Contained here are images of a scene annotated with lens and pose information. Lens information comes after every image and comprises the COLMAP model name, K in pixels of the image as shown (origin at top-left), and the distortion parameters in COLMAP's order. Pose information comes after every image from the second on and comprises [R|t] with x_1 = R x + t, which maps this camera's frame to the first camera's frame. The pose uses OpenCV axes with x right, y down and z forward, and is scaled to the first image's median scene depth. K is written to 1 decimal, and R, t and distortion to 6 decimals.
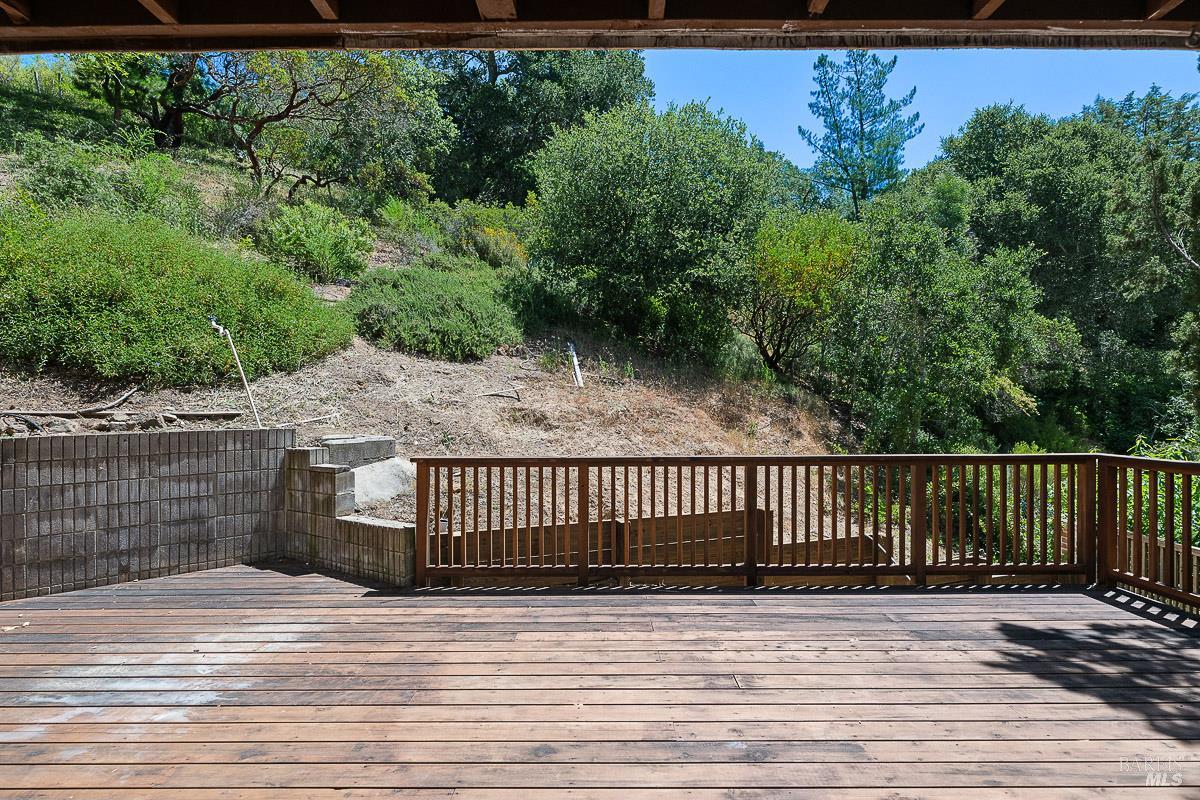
lens RADIAL K [[527.9, 0, 602.0], [0, 527.9, 404.5], [0, 0, 1]] dist [0.000304, 0.000124]
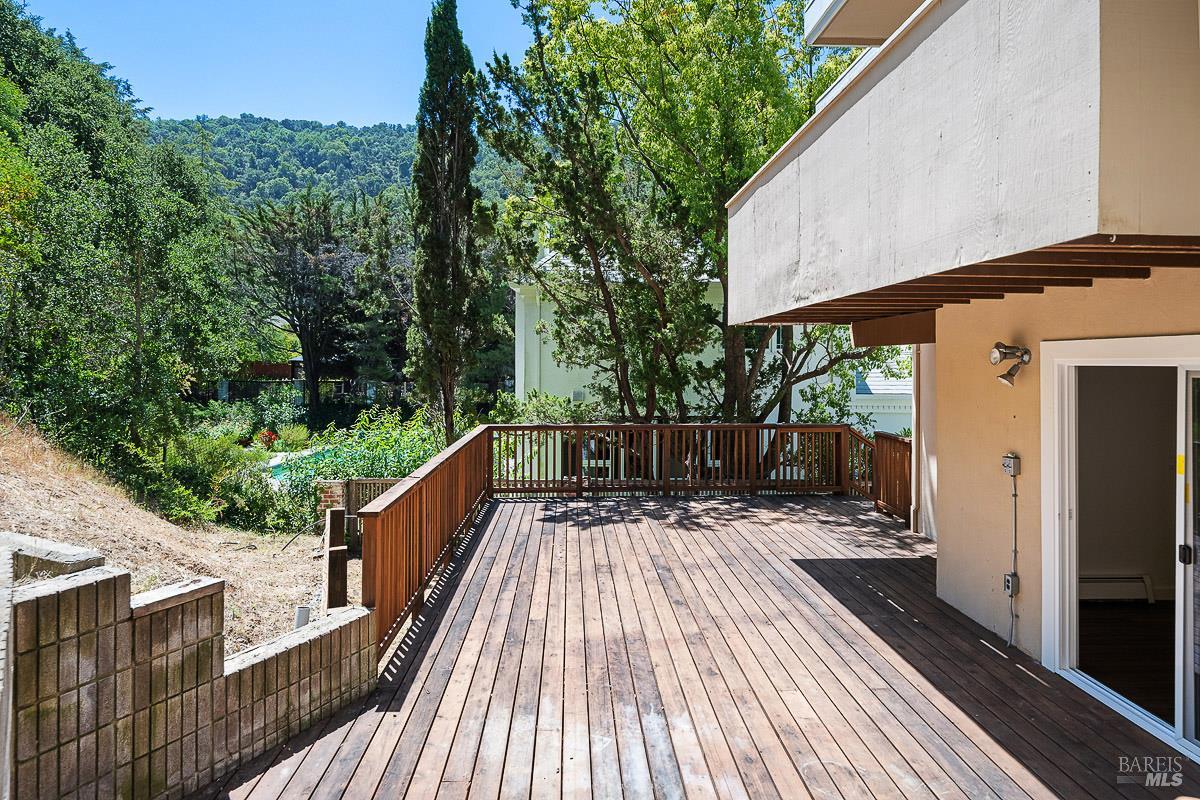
lens RADIAL K [[669.8, 0, 609.7], [0, 669.8, 359.8], [0, 0, 1]] dist [-0.002270, -0.000009]
pose [[-0.060718, 0.007530, 0.998127, -1.785800], [-0.004497, 0.999959, -0.007818, -0.142248], [-0.998145, -0.004963, -0.060682, 0.989727]]
